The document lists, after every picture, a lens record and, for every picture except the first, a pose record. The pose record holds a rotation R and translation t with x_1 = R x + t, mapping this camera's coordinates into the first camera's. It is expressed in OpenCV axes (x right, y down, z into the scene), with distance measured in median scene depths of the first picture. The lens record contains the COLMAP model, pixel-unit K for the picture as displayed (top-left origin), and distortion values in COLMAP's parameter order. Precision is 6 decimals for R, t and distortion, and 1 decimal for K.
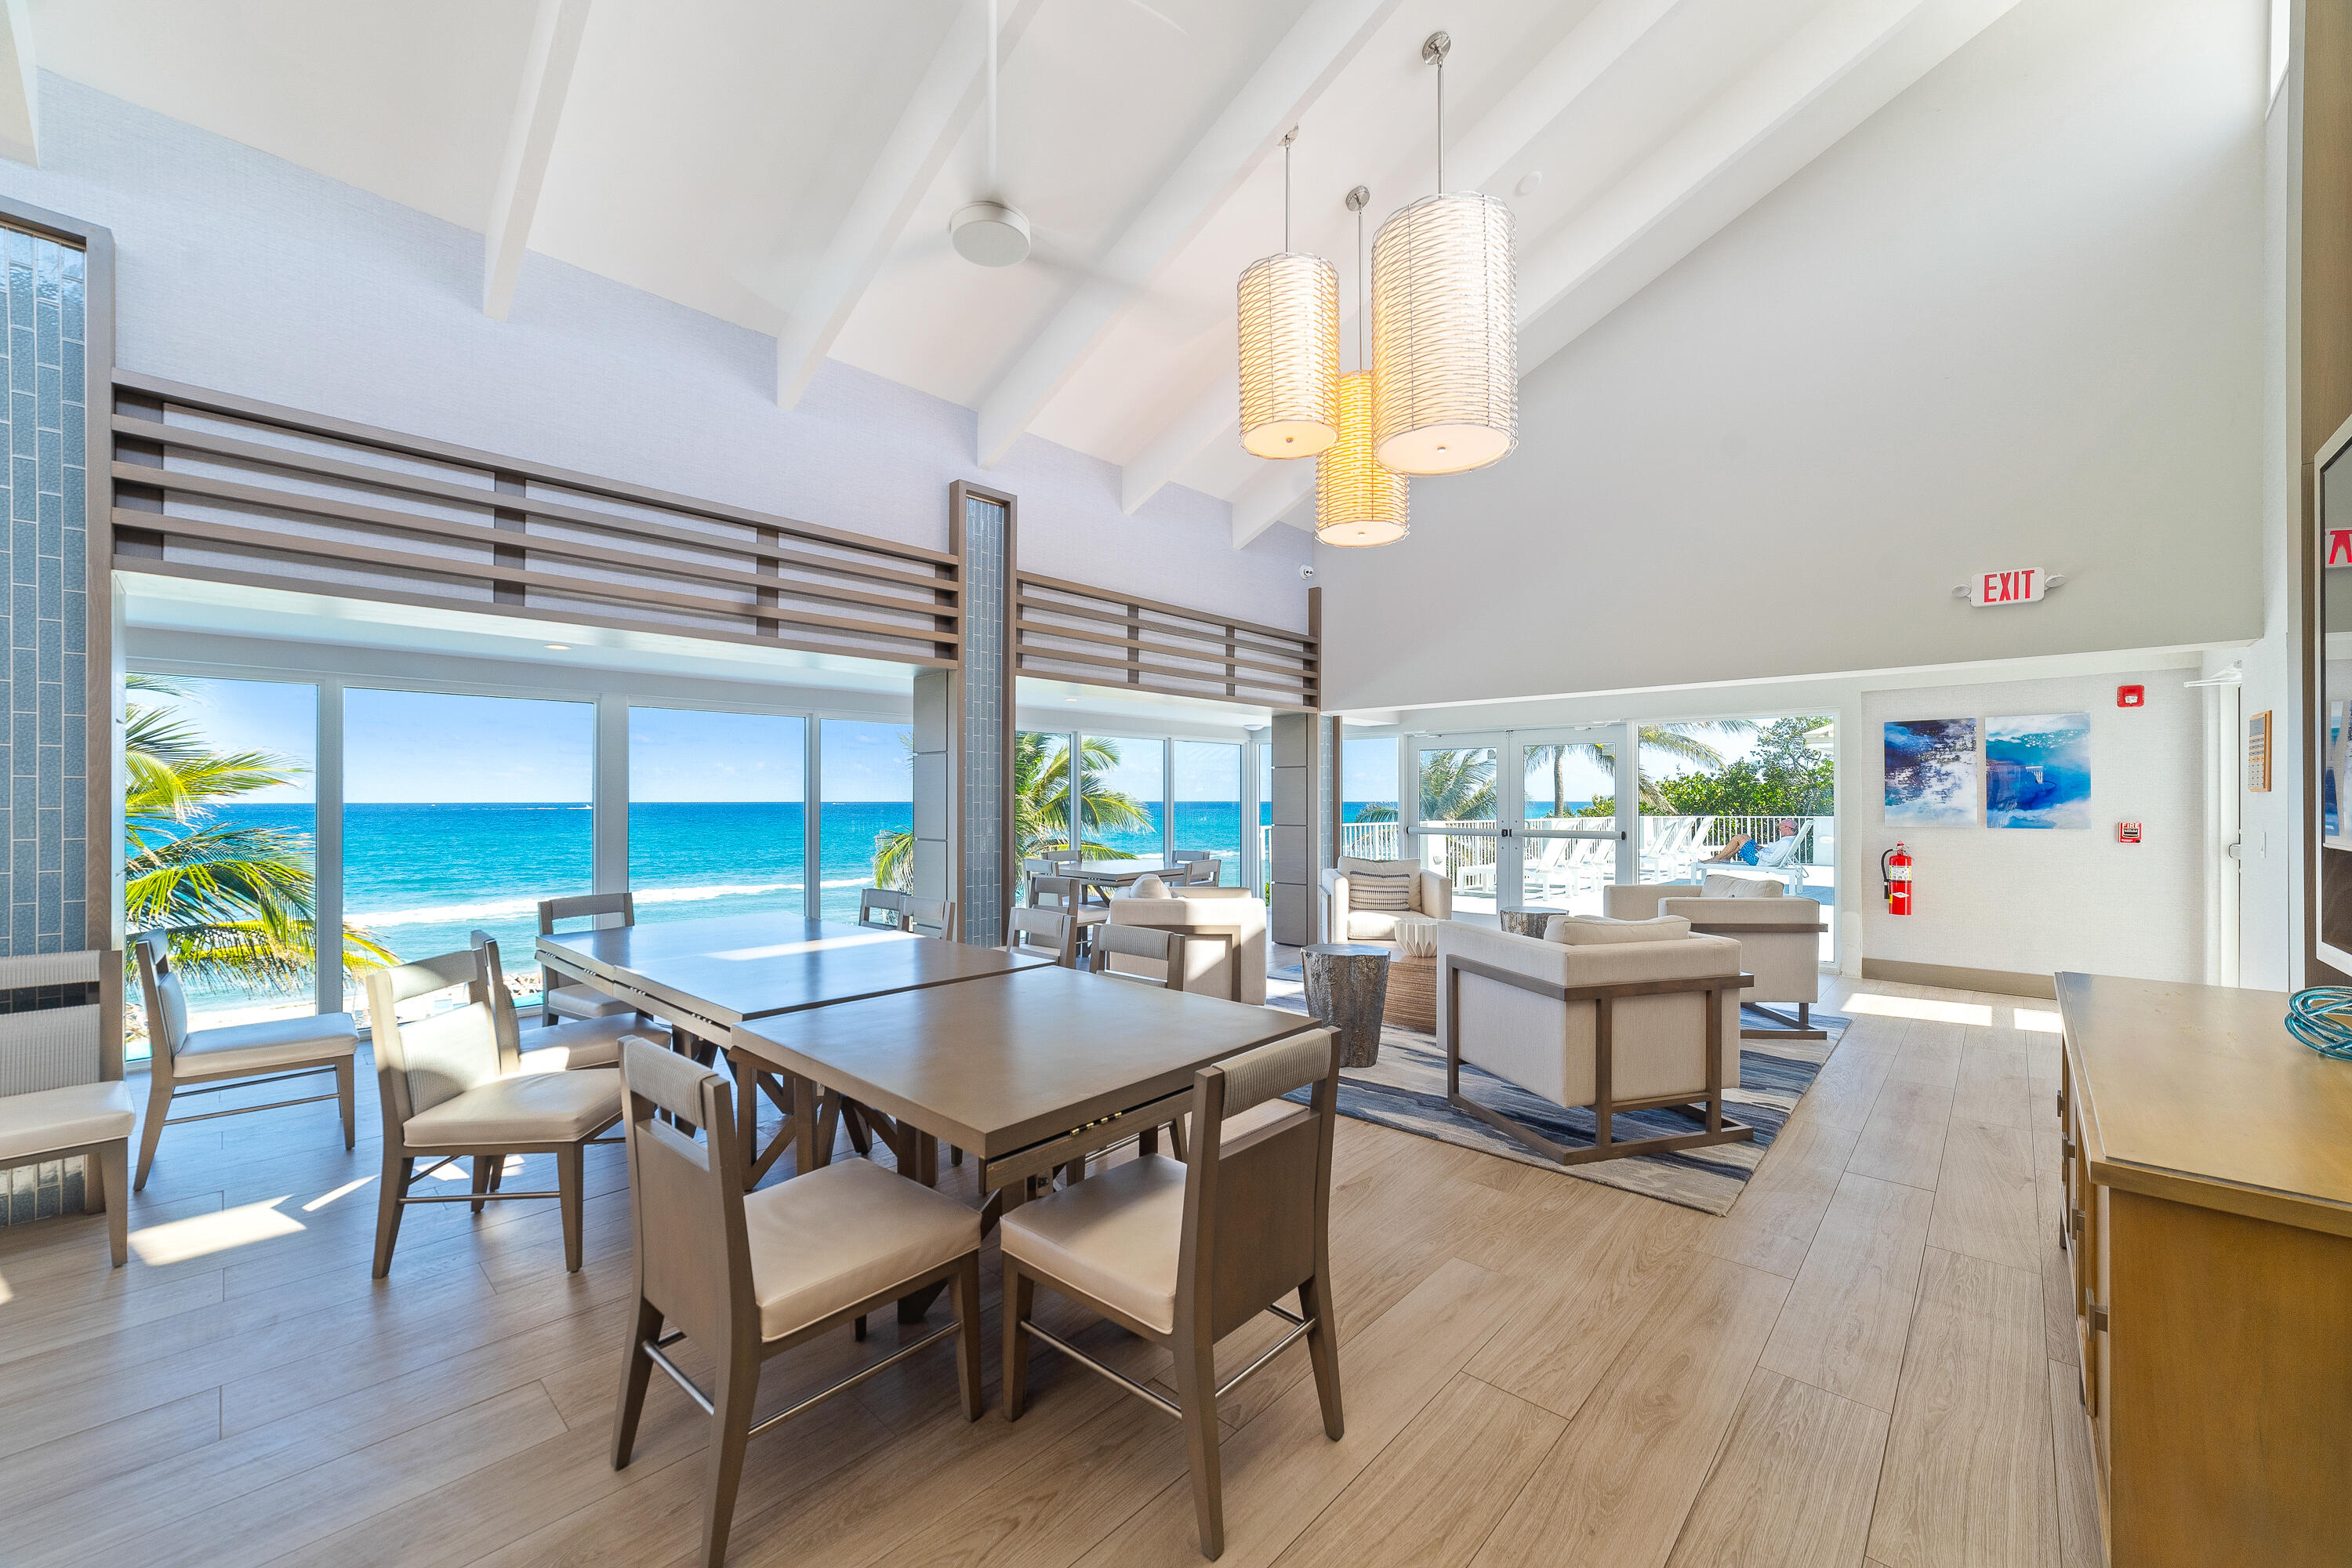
lens RADIAL K [[981.1, 0, 1176.0], [0, 981.1, 784.0], [0, 0, 1]] dist [-0.003905, 0.000312]
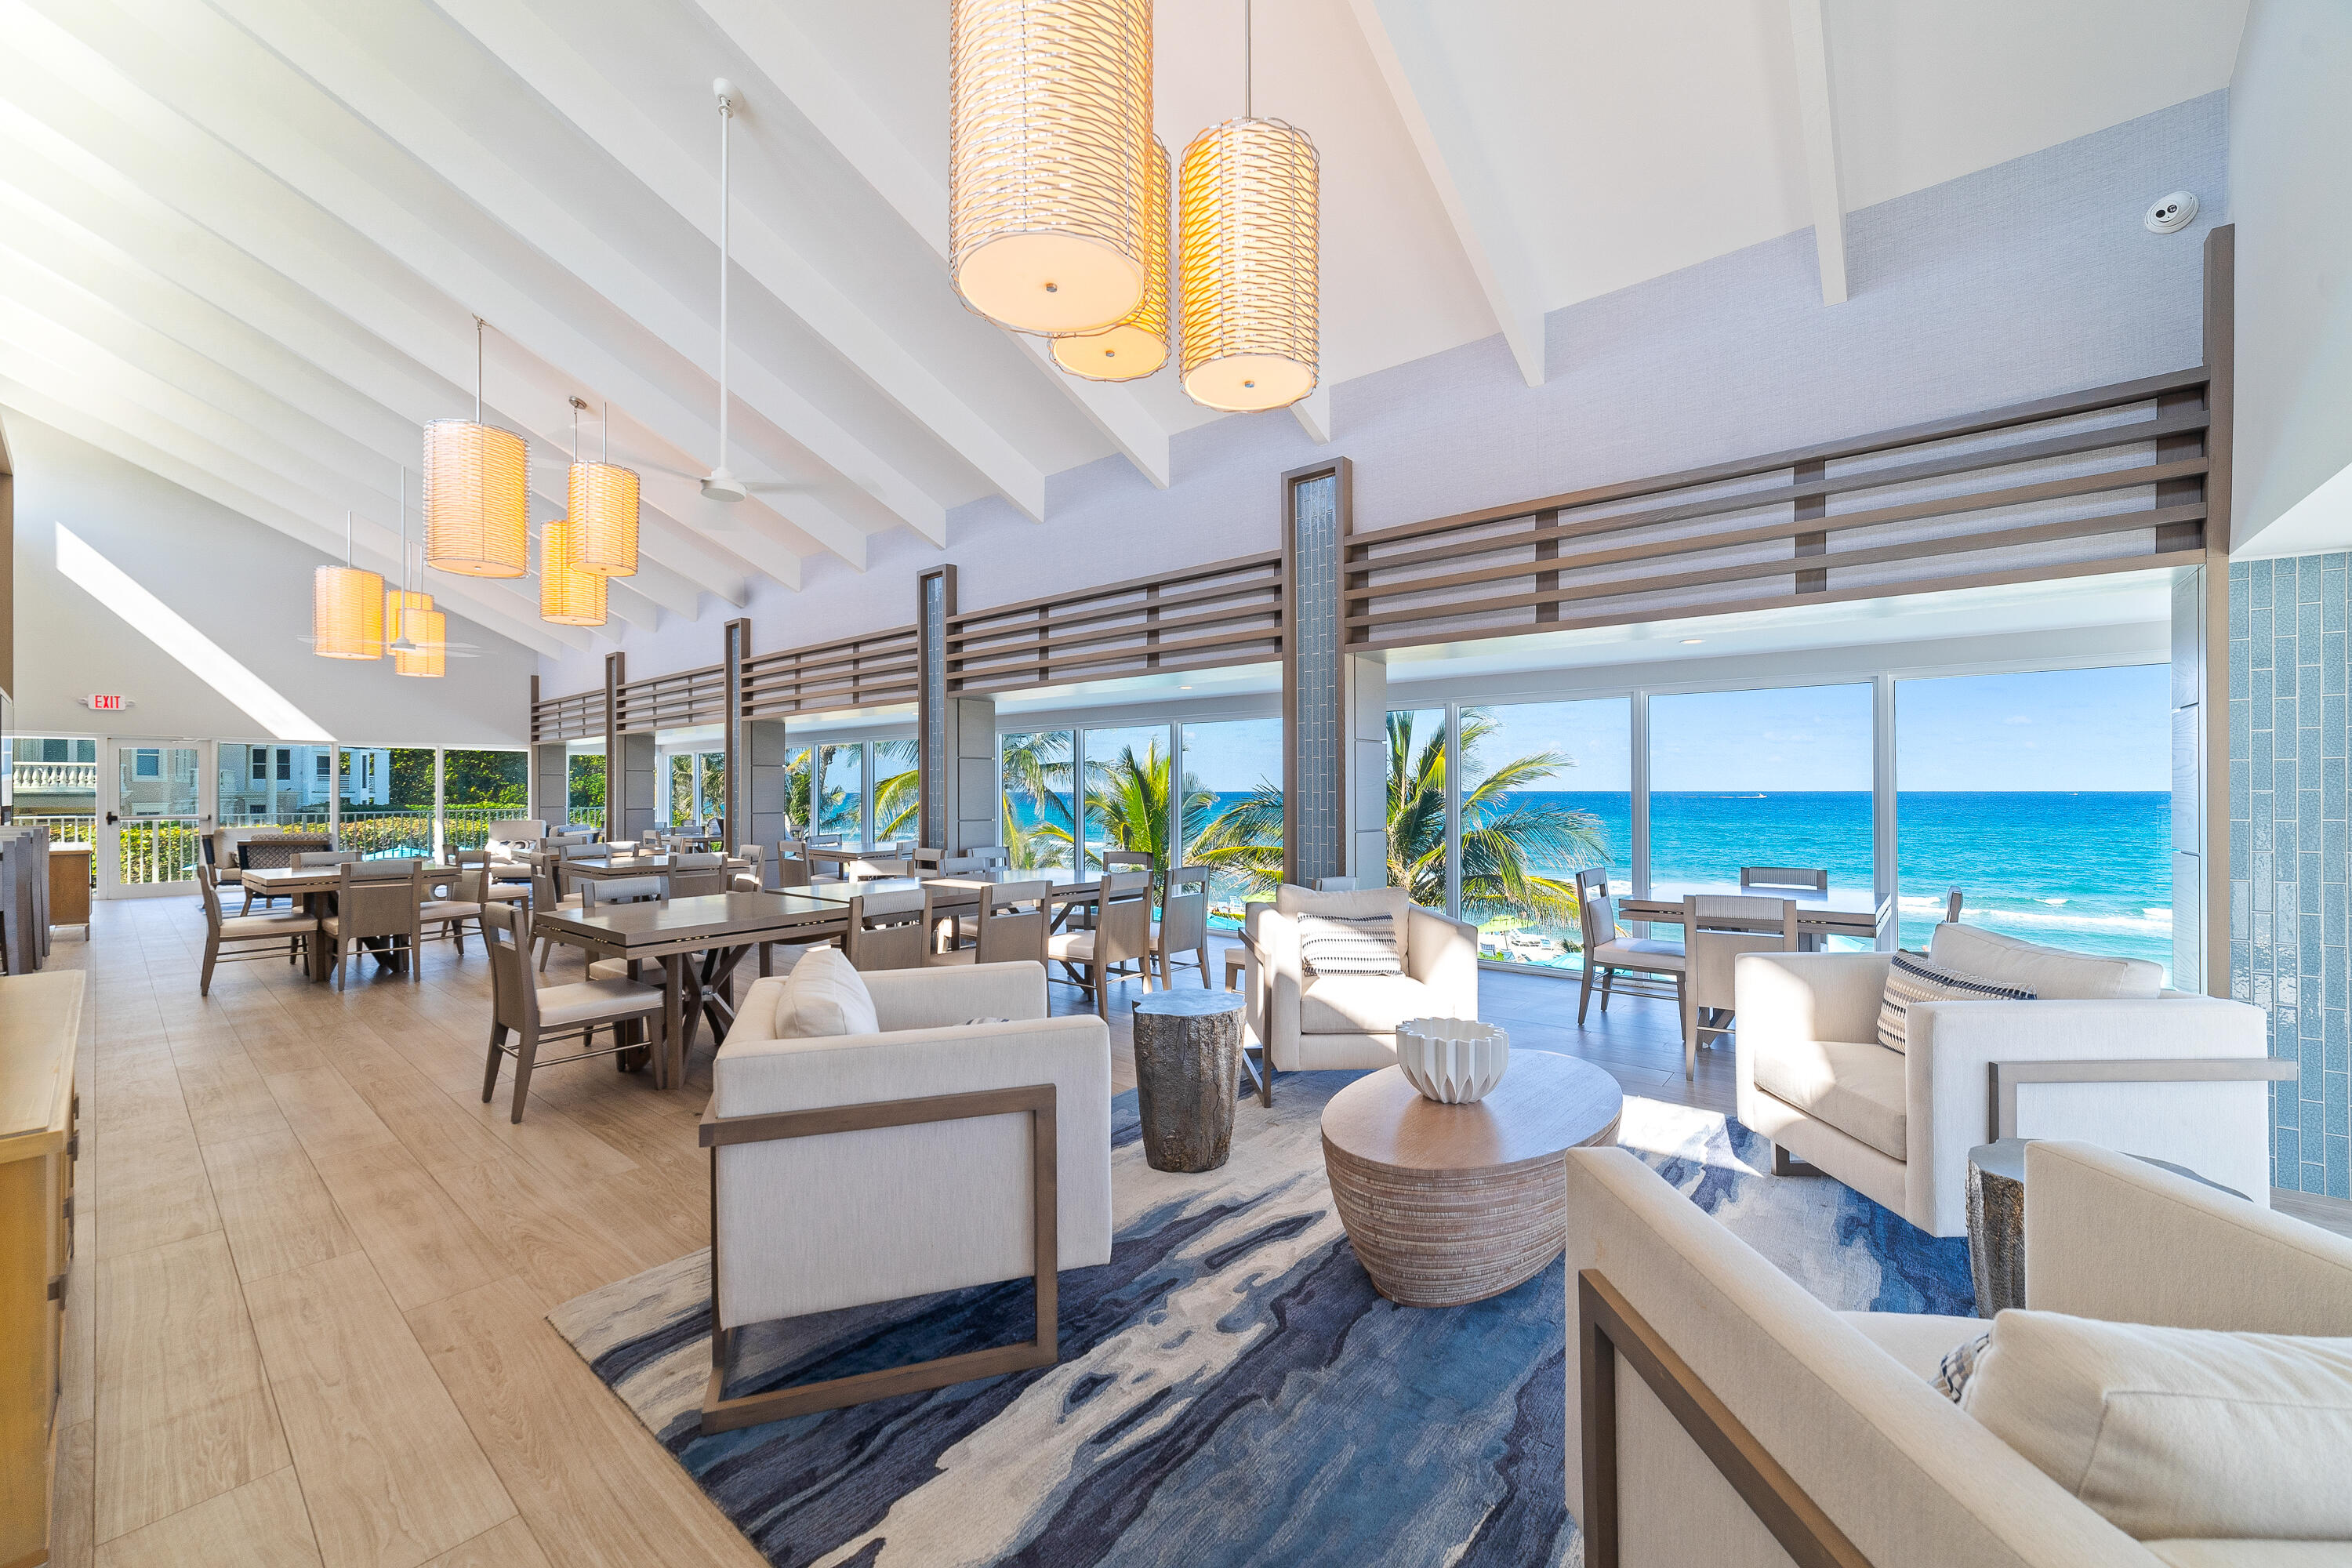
lens RADIAL K [[981.1, 0, 1176.0], [0, 981.1, 784.0], [0, 0, 1]] dist [-0.003905, 0.000312]
pose [[-0.026199, -0.000467, -0.999657, 0.784666], [0.013754, 0.999905, -0.000828, 0.009680], [0.999562, -0.013771, -0.026190, 0.900675]]
